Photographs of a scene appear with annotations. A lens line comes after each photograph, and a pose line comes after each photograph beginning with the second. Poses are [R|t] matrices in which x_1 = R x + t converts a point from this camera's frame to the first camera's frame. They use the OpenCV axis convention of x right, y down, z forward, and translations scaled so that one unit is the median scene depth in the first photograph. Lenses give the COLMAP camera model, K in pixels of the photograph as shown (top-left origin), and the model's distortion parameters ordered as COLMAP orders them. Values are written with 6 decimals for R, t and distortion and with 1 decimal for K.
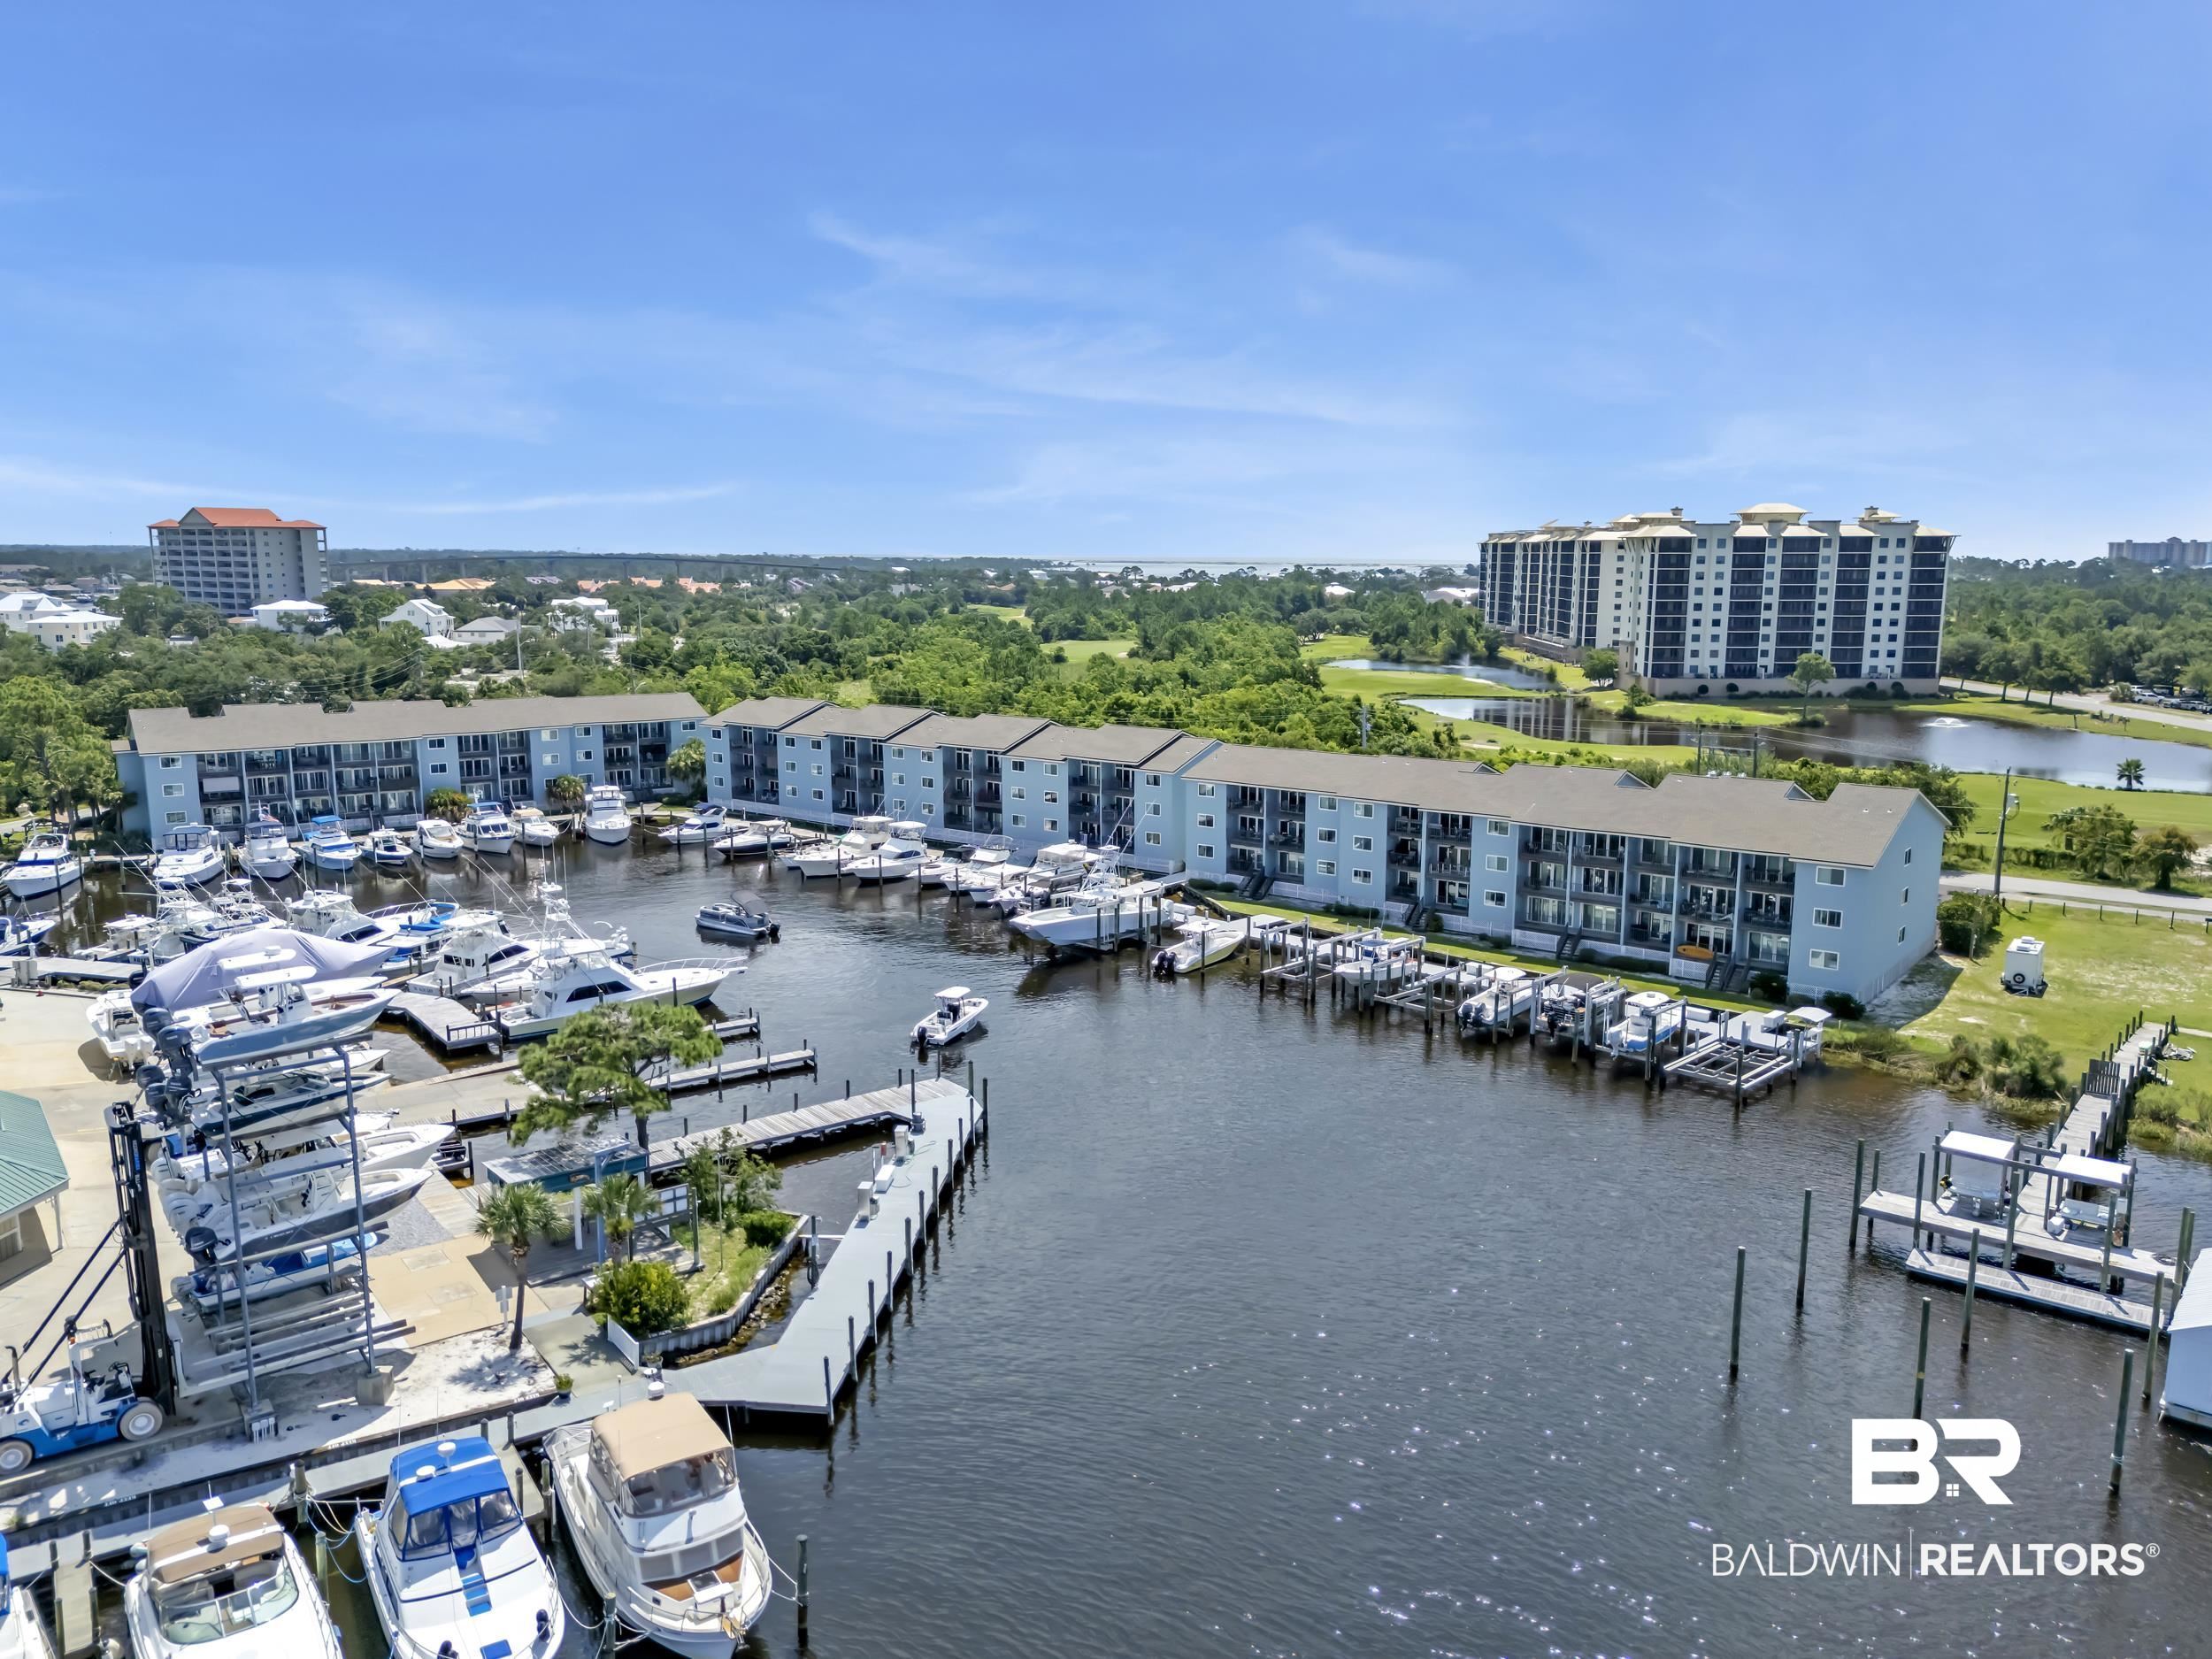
lens RADIAL K [[1638.6, 0, 1111.7], [0, 1638.6, 827.3], [0, 0, 1]] dist [0.038359, 0.002969]
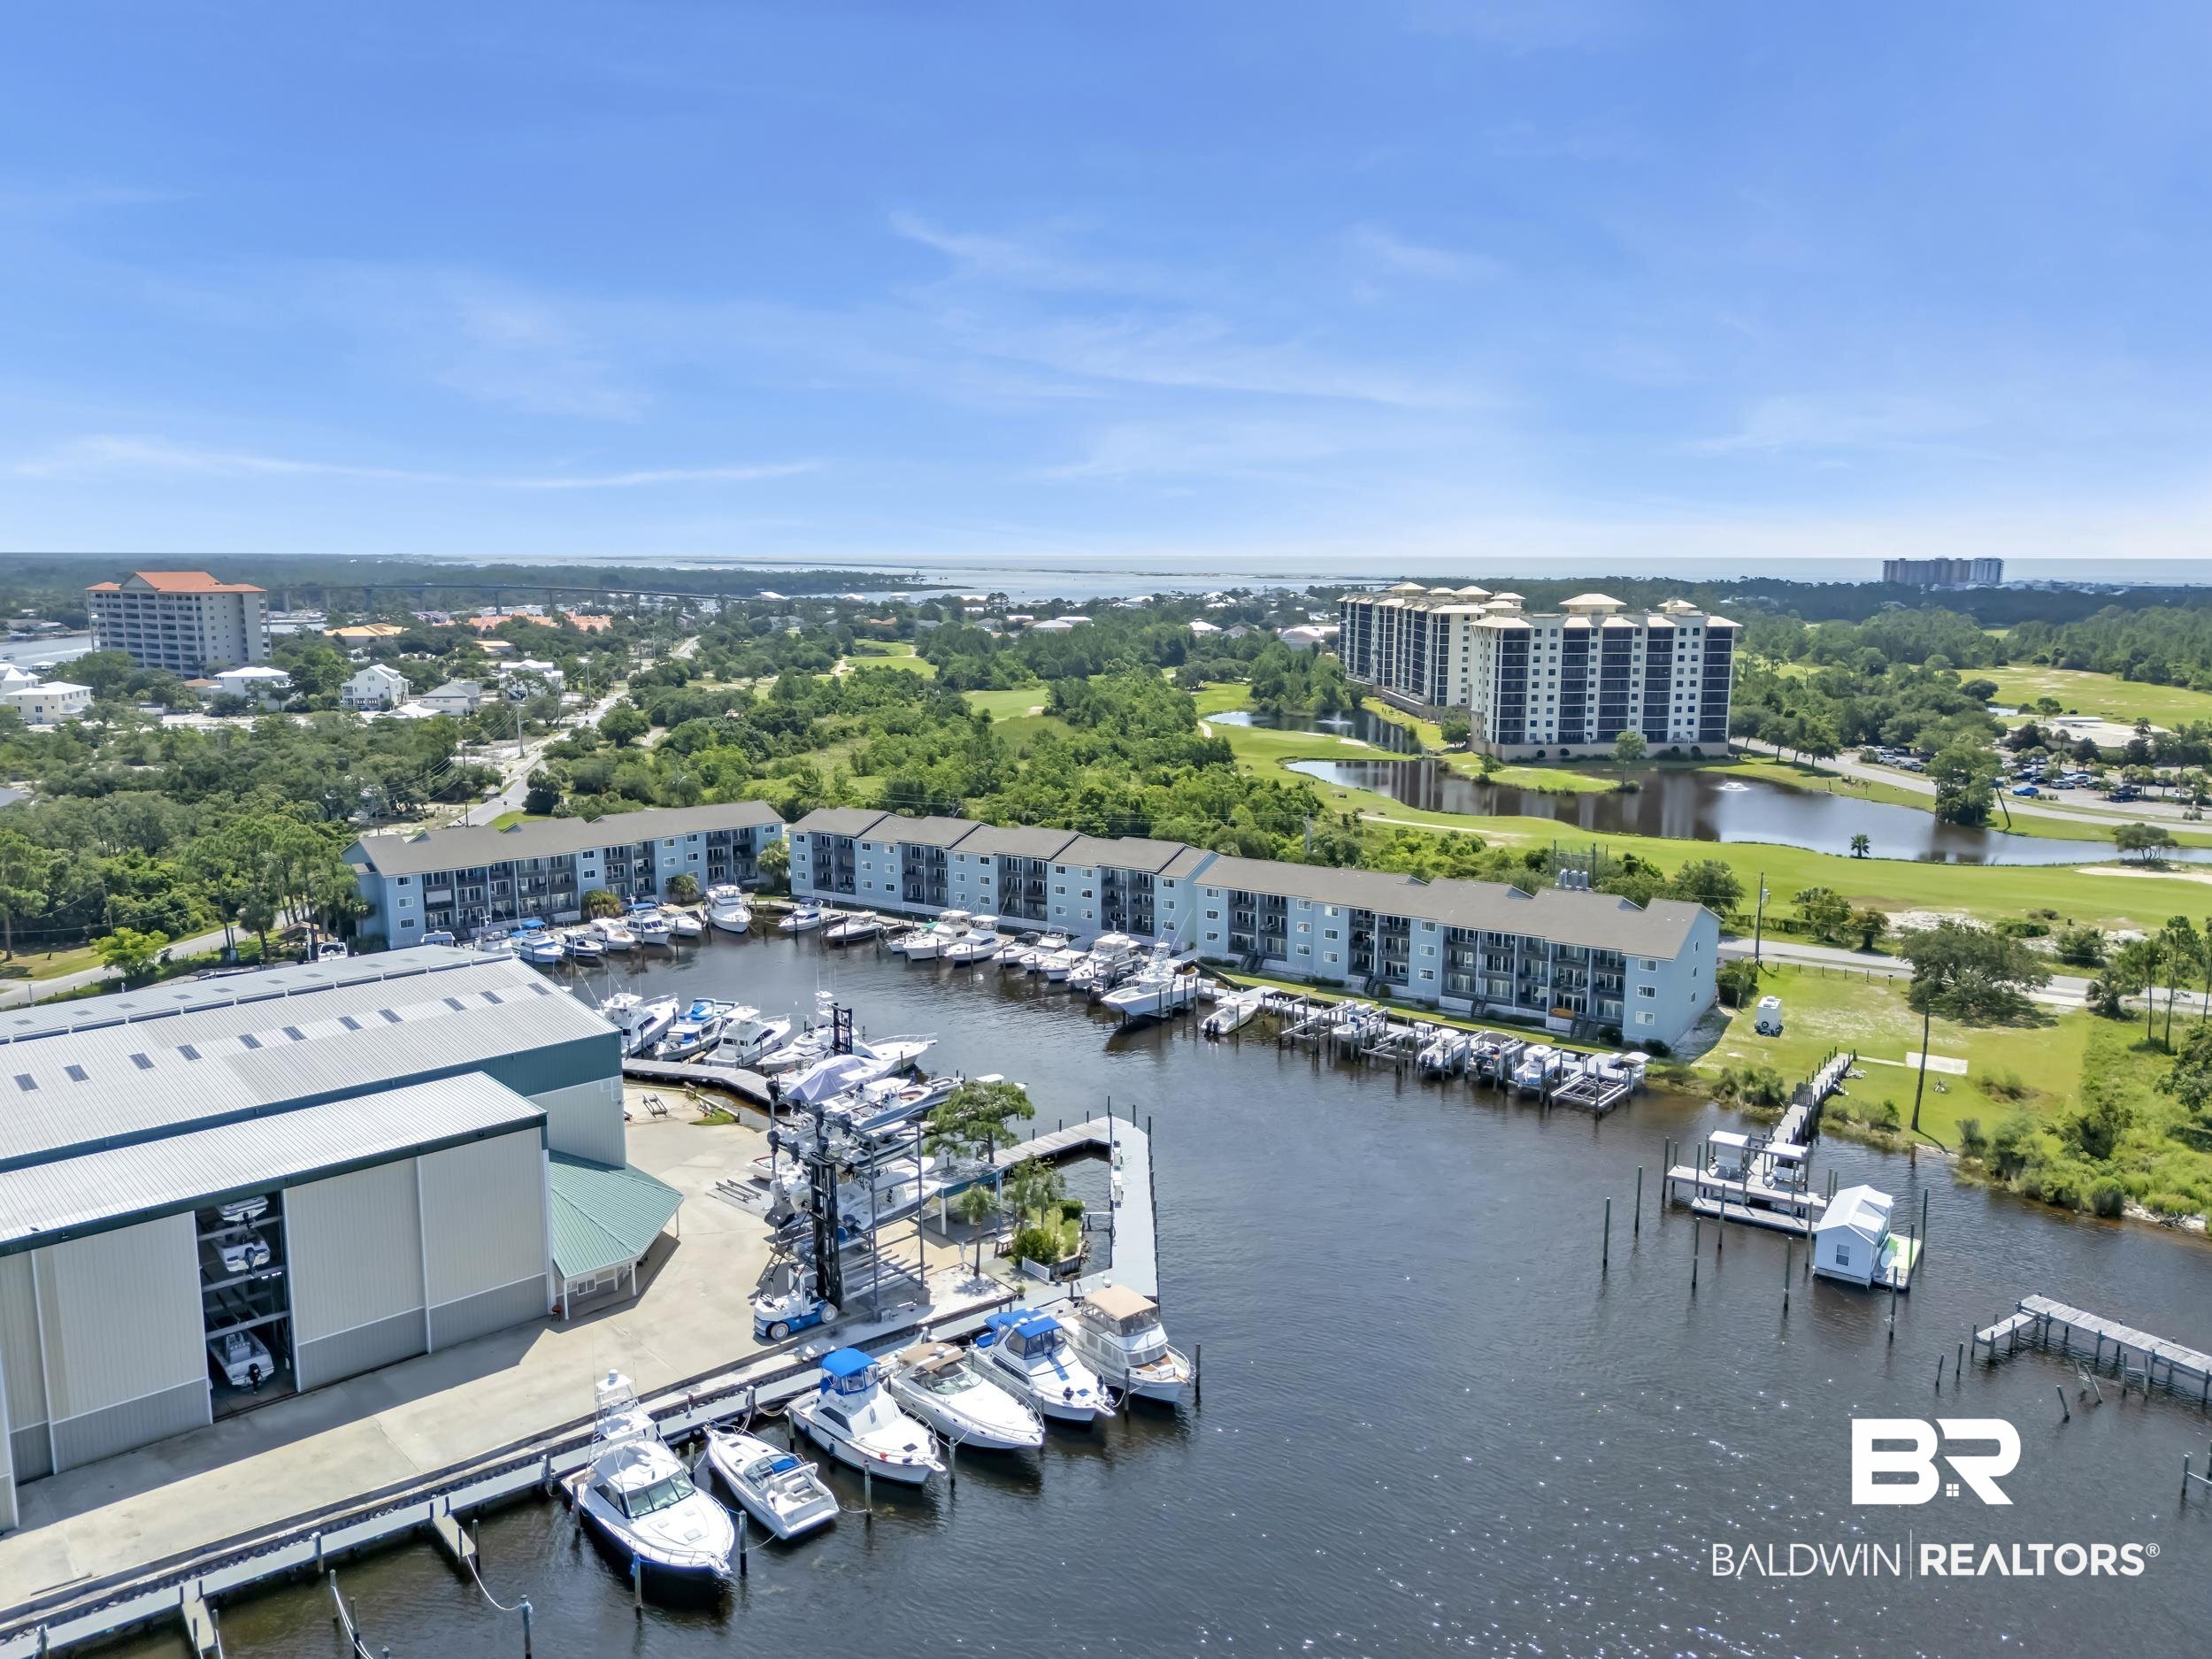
lens RADIAL K [[1623.8, 0, 1111.7], [0, 1623.8, 826.9], [0, 0, 1]] dist [0.082104, -0.082553]
pose [[0.995211, -0.017225, 0.096225, -0.155705], [0.017269, 0.999851, 0.000378, -0.079442], [-0.096218, 0.001286, 0.995359, -0.355819]]
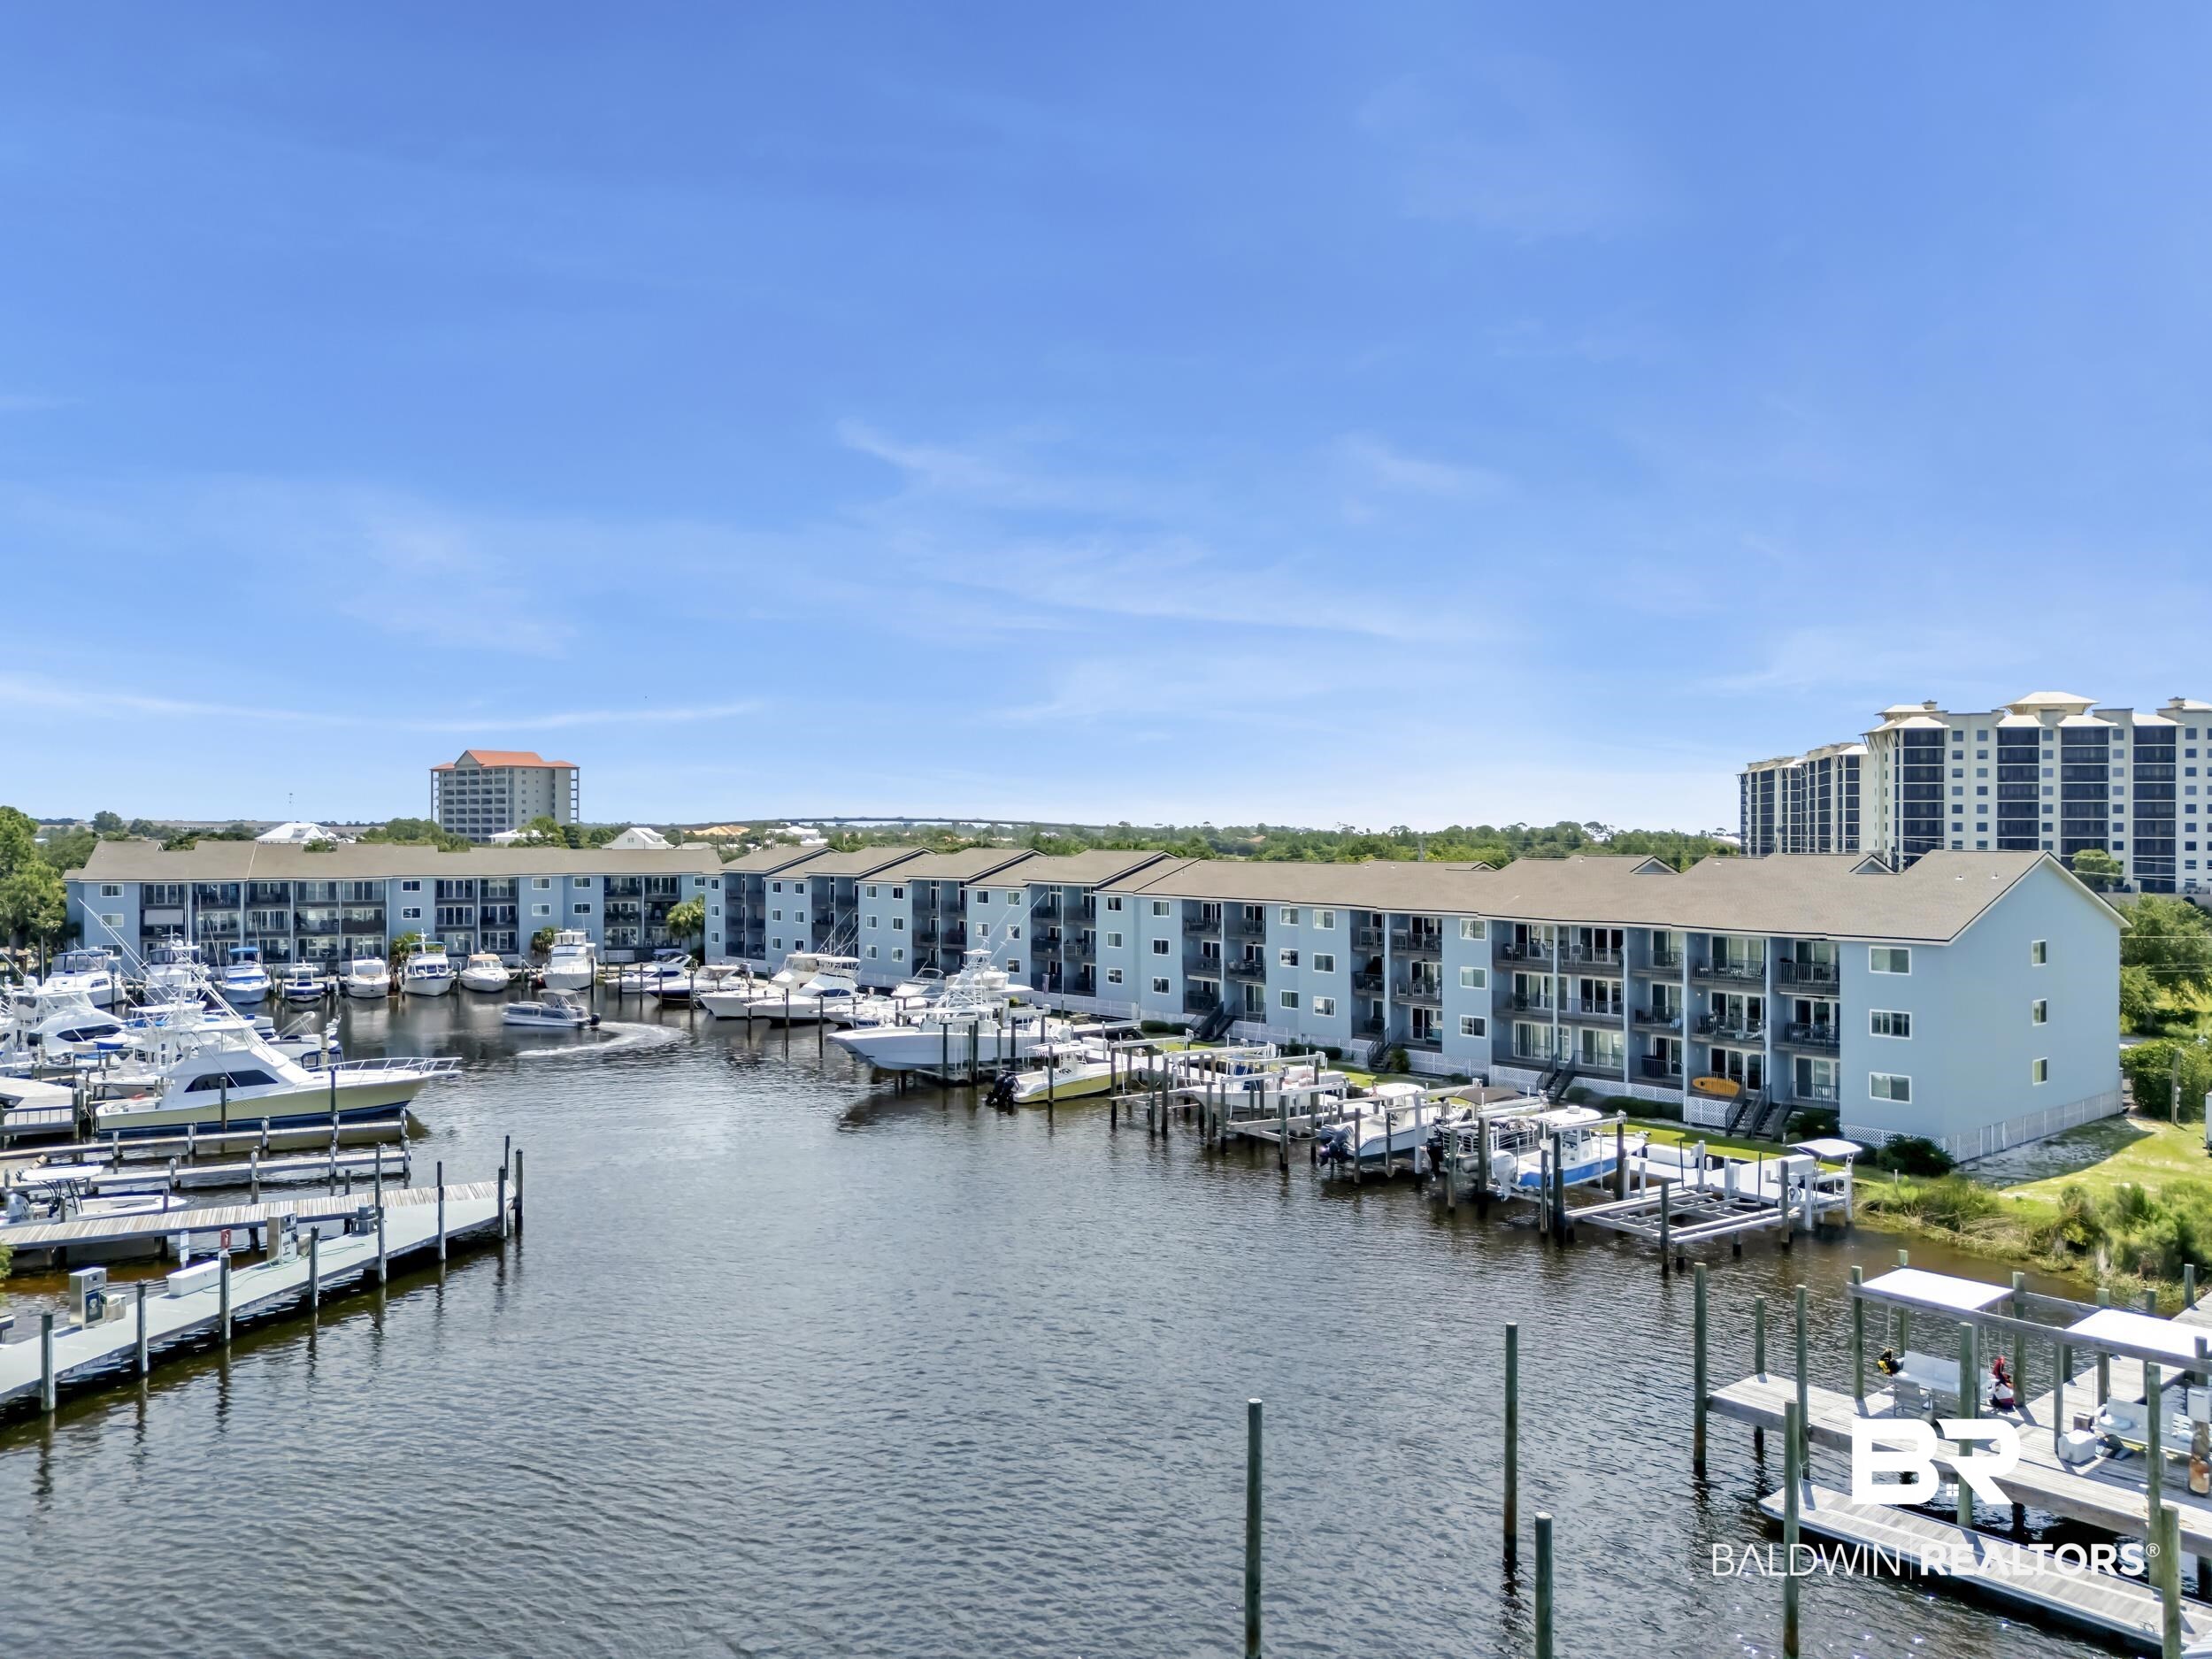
lens RADIAL K [[1623.8, 0, 1111.7], [0, 1623.8, 826.9], [0, 0, 1]] dist [0.082104, -0.082553]
pose [[0.983305, -0.000017, -0.181967, 0.176297], [-0.030686, 0.985663, -0.165910, 0.069584], [0.179361, 0.168724, 0.969207, 0.203727]]
